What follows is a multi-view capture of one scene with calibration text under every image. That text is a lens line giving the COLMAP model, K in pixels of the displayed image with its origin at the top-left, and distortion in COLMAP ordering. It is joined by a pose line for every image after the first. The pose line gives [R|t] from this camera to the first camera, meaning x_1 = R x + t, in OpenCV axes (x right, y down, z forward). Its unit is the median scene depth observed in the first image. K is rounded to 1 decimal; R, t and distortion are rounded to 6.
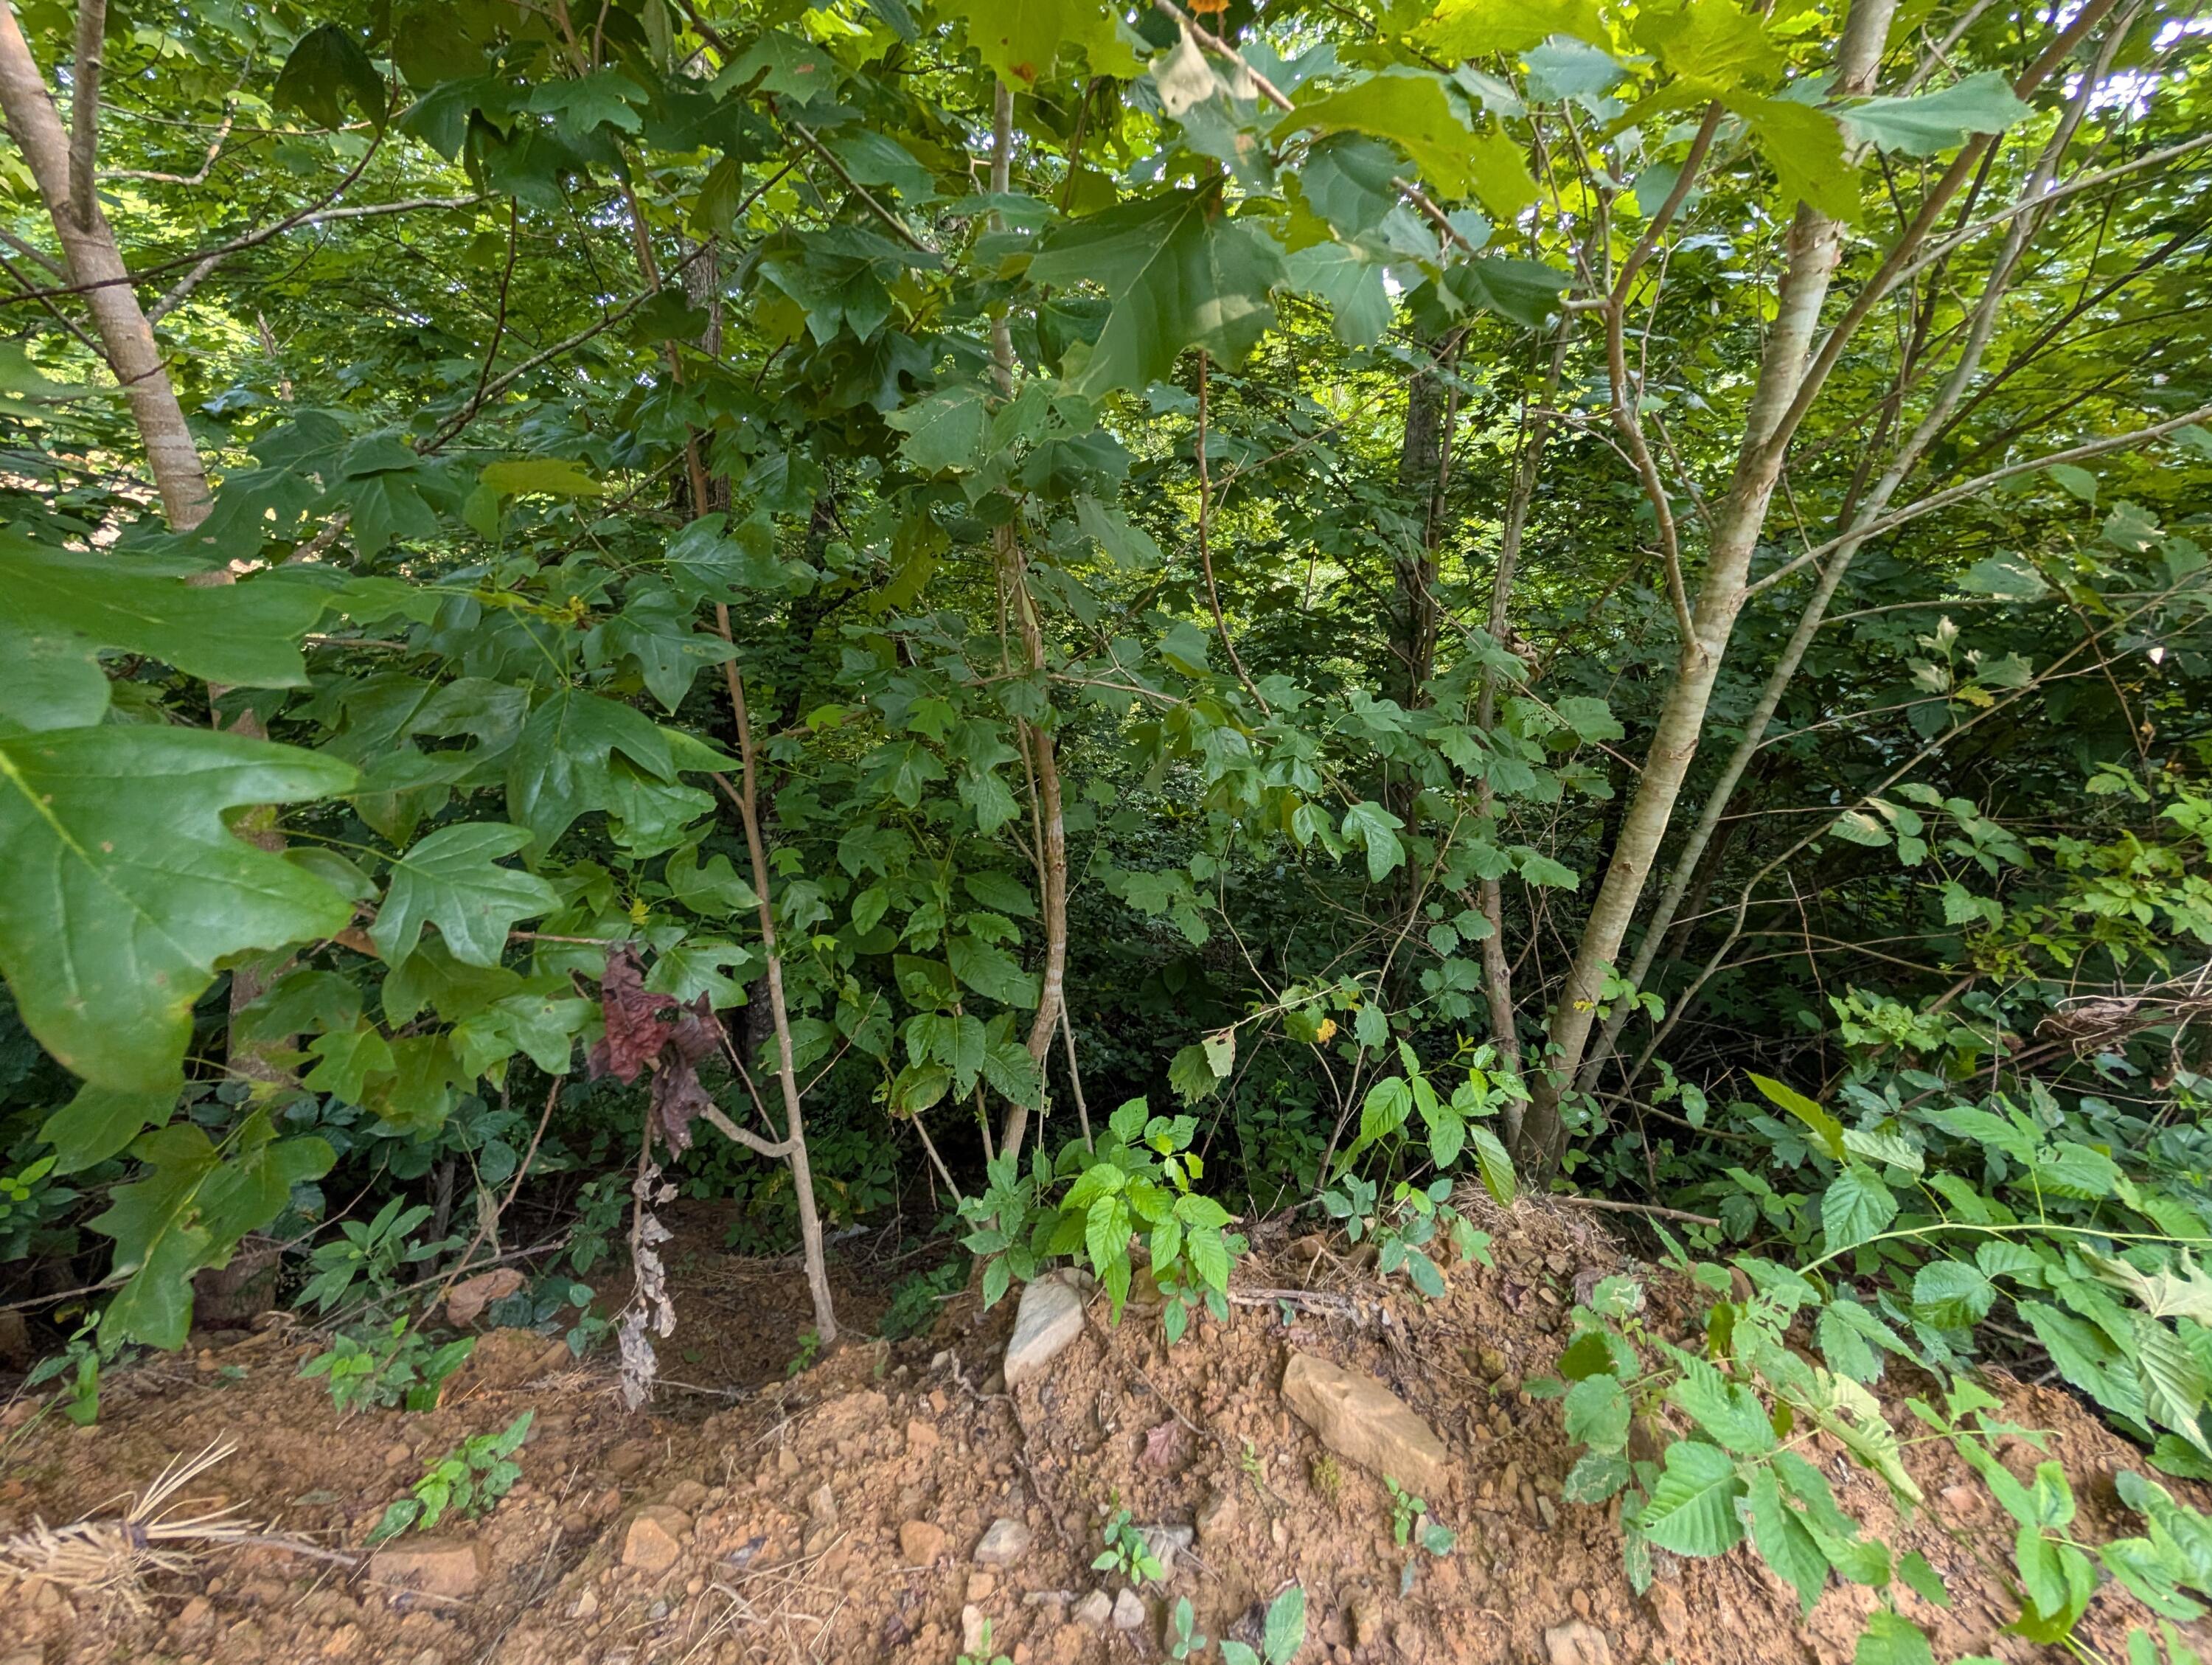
lens RADIAL K [[828.3, 0, 1096.6], [0, 828.3, 843.6], [0, 0, 1]] dist [0.000561, 0.000395]
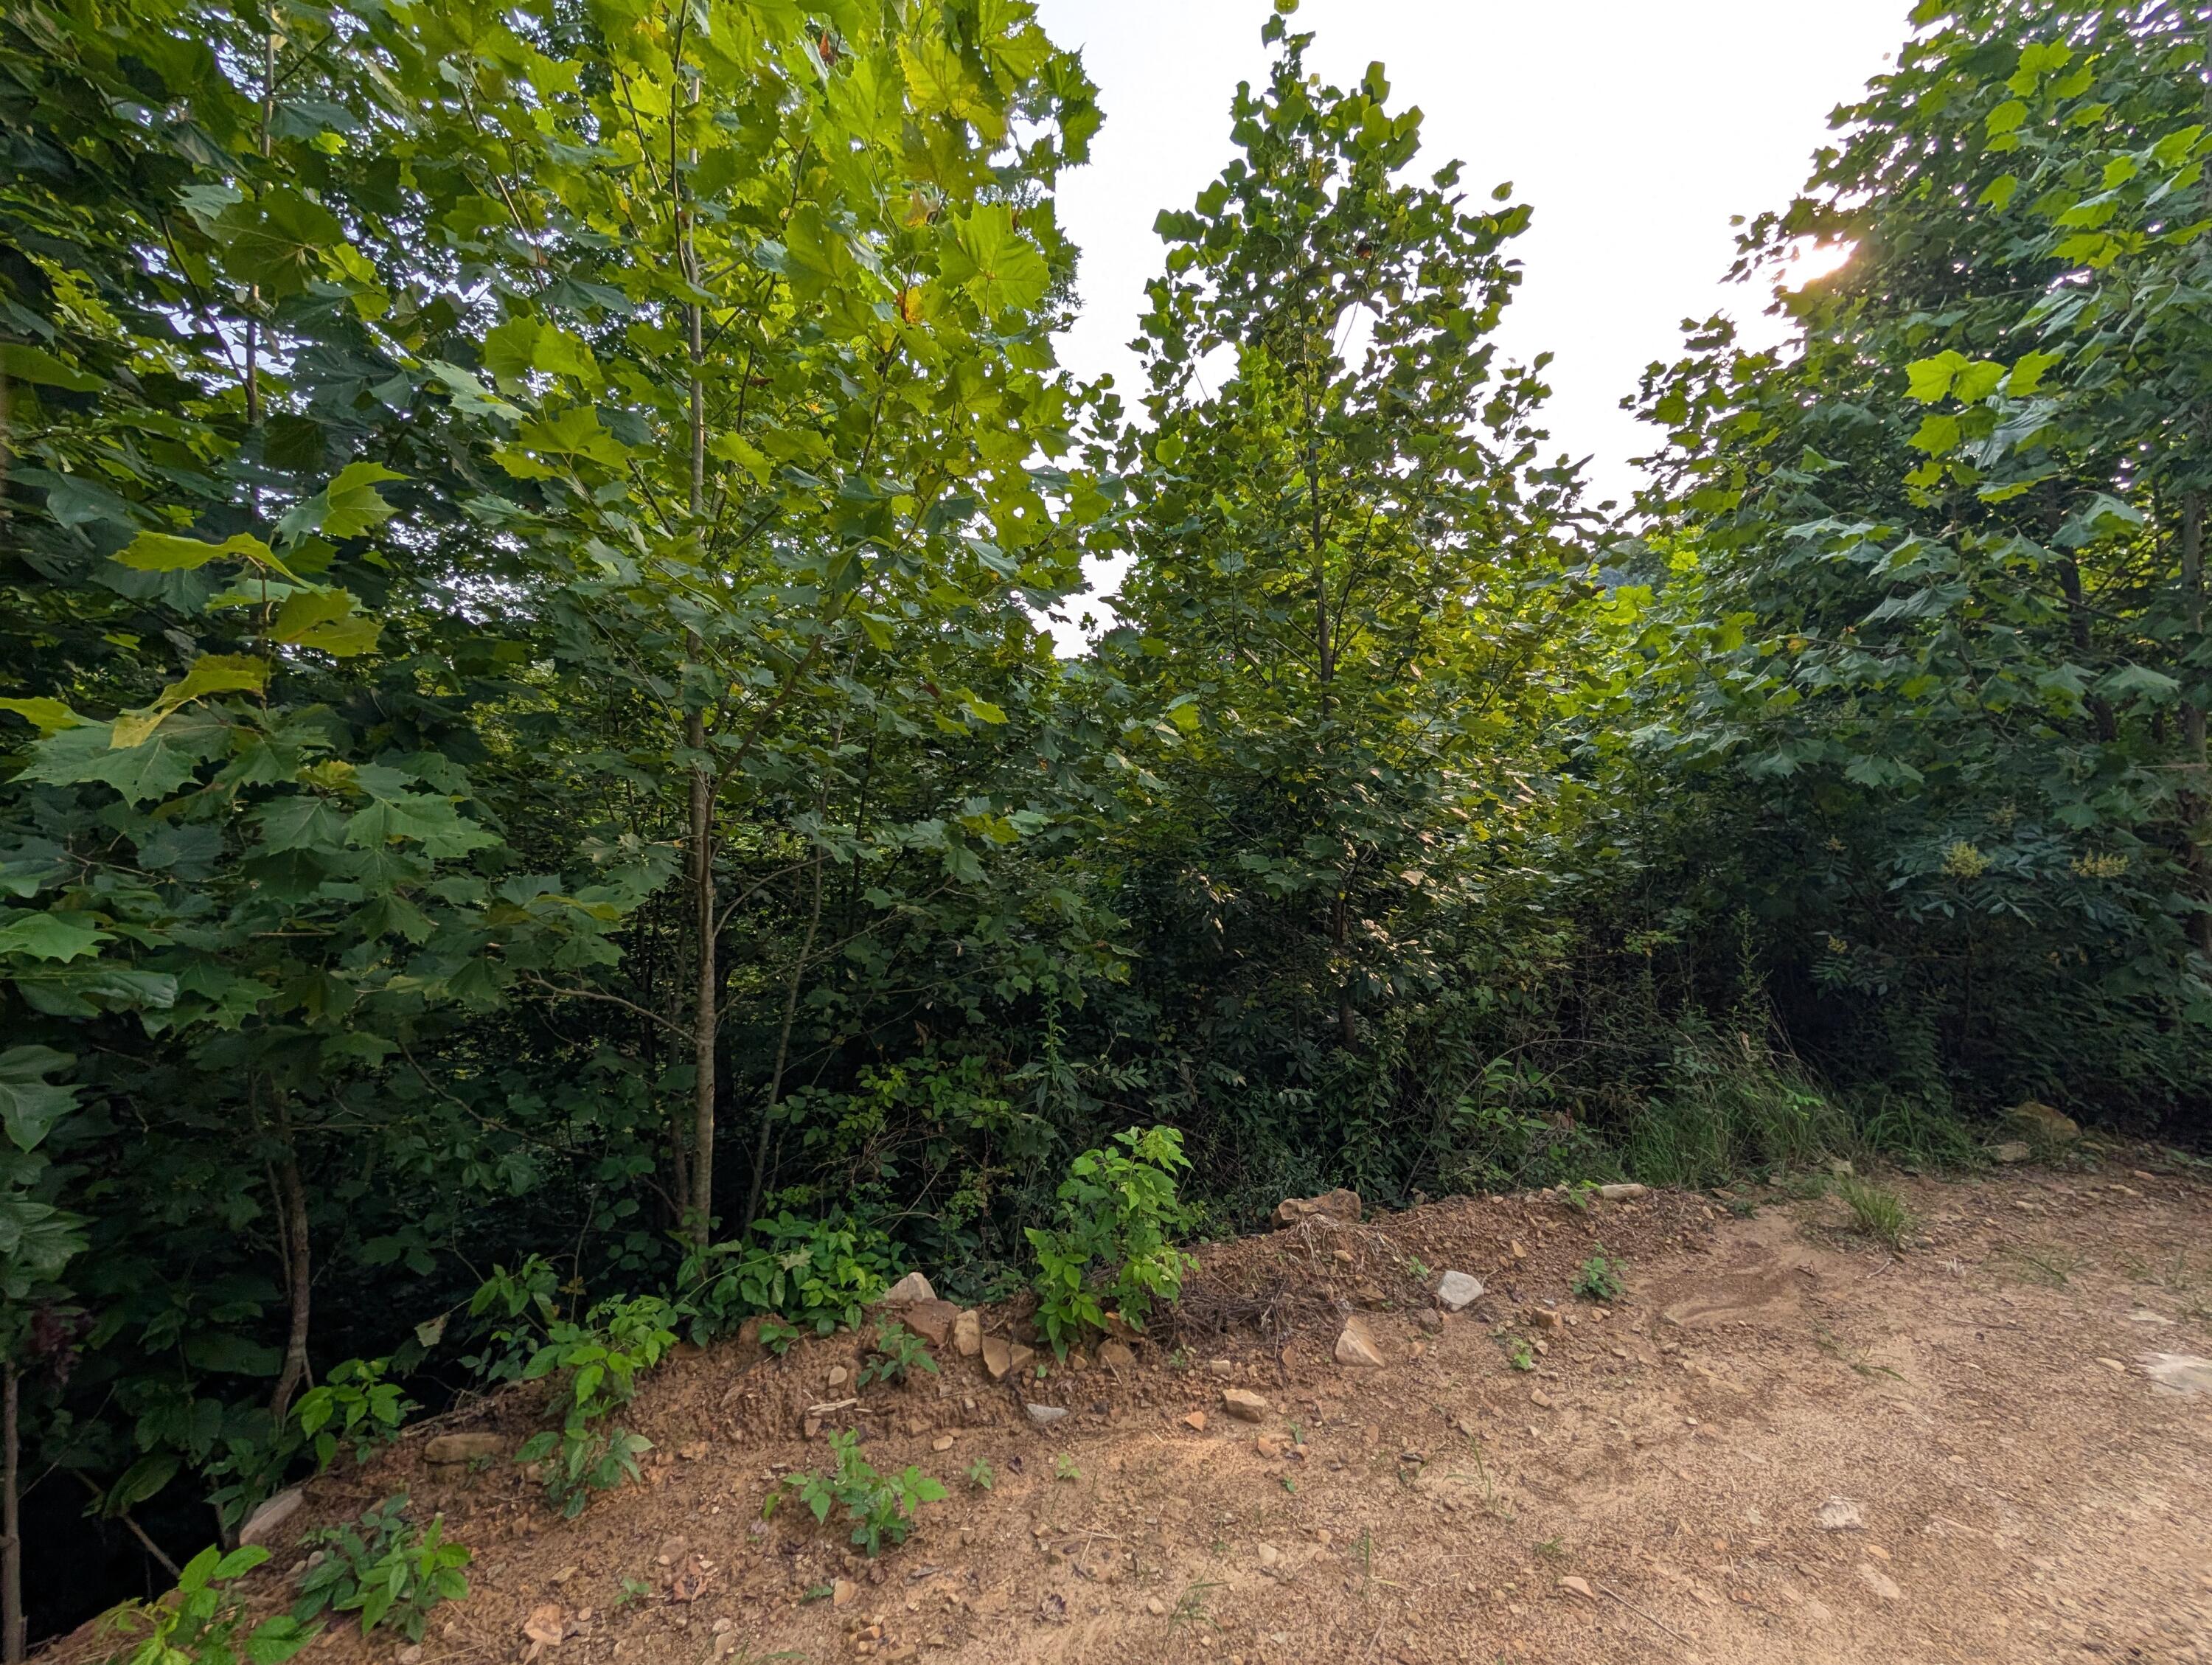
lens RADIAL K [[828.3, 0, 1099.0], [0, 828.3, 834.2], [0, 0, 1]] dist [0.000561, 0.000395]
pose [[0.772716, -0.014868, 0.634578, 0.142690], [0.252529, 0.924404, -0.285842, 0.140069], [-0.582356, 0.381124, 0.718057, -1.322205]]
